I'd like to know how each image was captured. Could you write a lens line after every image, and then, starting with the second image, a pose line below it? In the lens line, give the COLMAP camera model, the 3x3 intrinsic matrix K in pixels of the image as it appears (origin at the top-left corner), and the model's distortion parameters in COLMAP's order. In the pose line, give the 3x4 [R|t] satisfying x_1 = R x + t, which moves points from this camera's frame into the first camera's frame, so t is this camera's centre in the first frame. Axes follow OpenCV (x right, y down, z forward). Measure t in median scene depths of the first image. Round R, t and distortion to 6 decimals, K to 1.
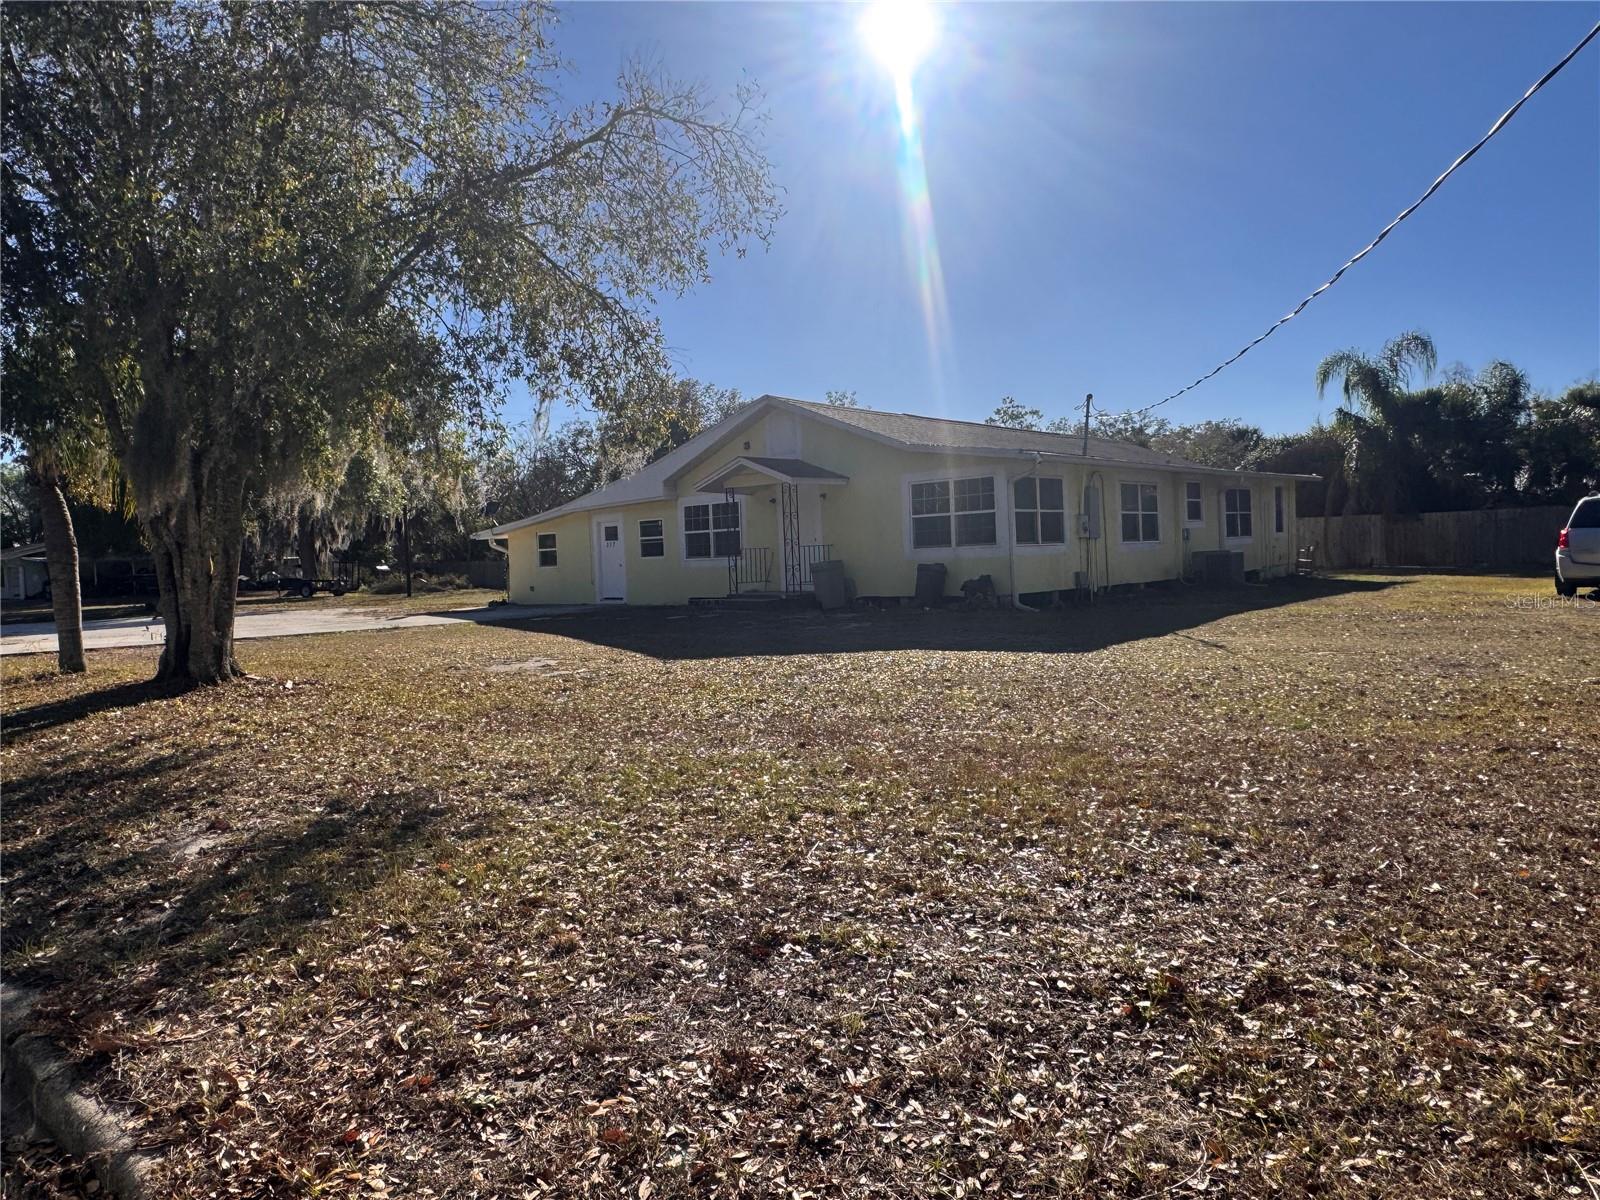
lens RADIAL K [[1021.5, 0, 794.0], [0, 1021.5, 589.4], [0, 0, 1]] dist [-0.006512, 0.005515]
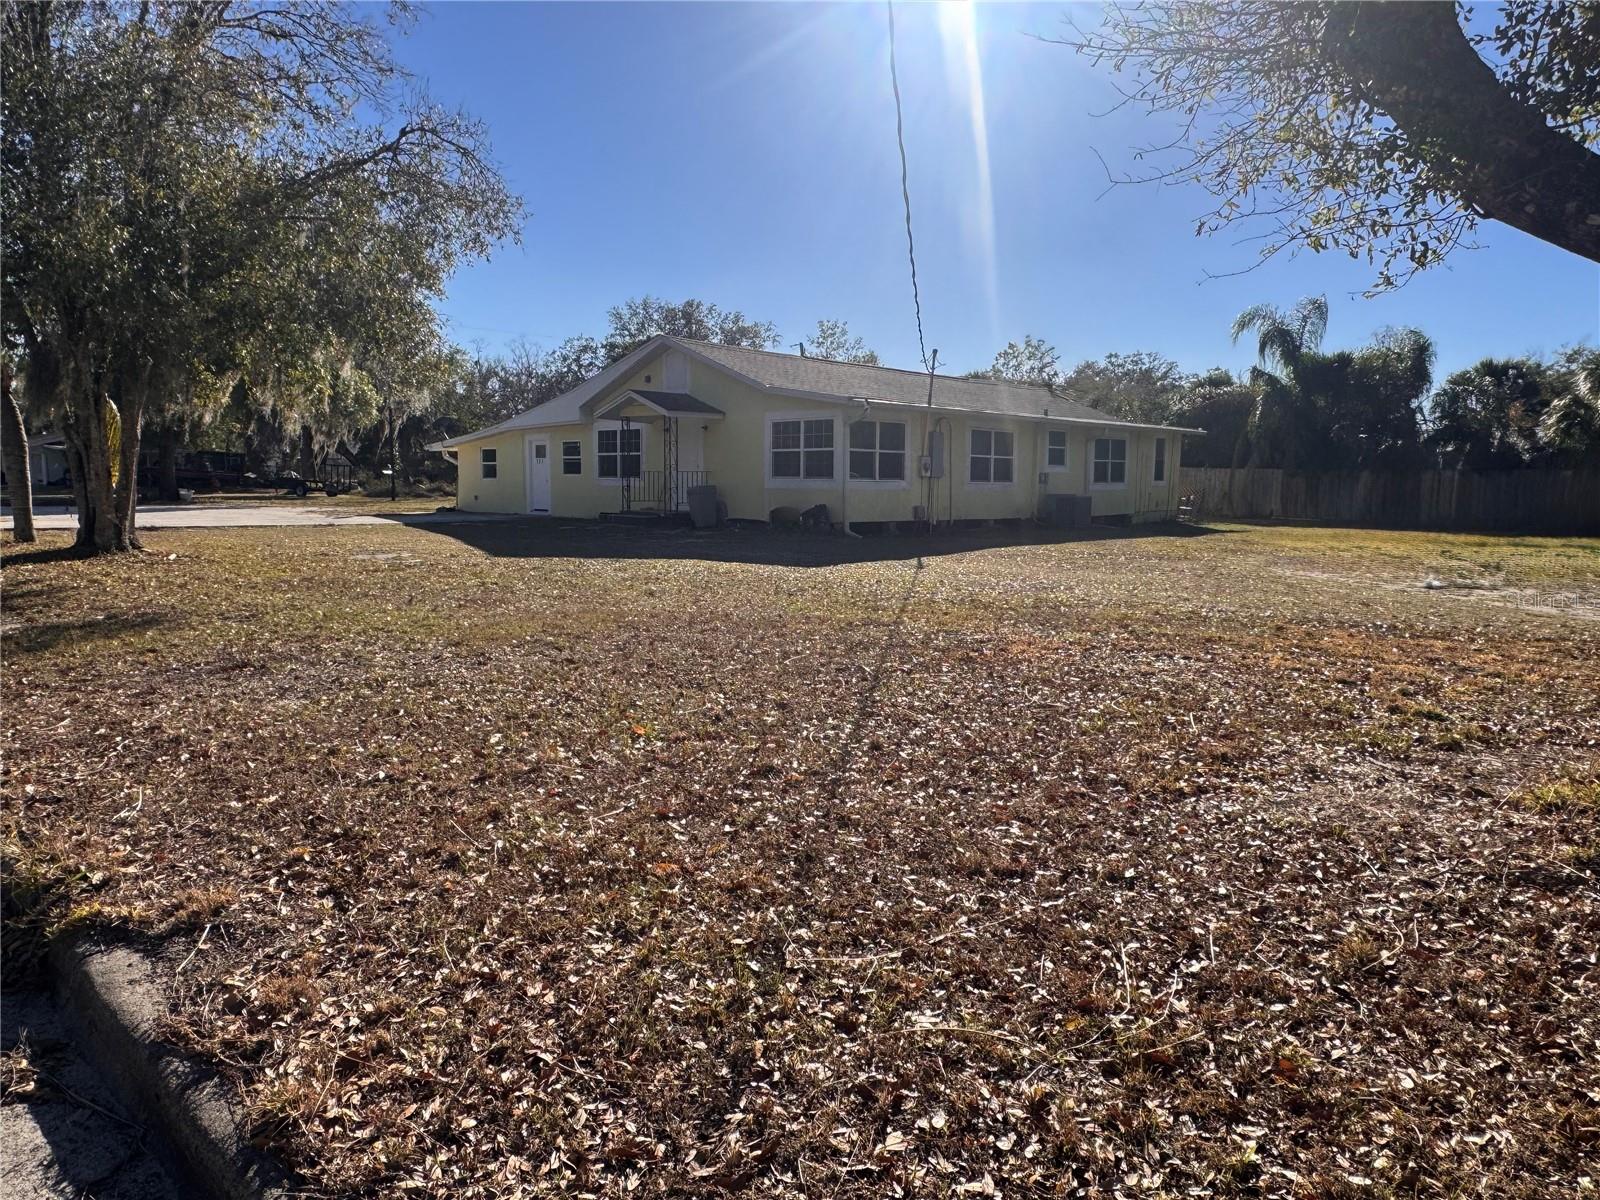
lens RADIAL K [[1021.5, 0, 801.3], [0, 1021.5, 604.8], [0, 0, 1]] dist [-0.006512, 0.005515]
pose [[0.998443, 0.052866, -0.017786, 0.154041], [-0.051089, 0.994745, 0.088722, -0.001804], [0.022383, -0.087675, 0.995898, -0.136325]]
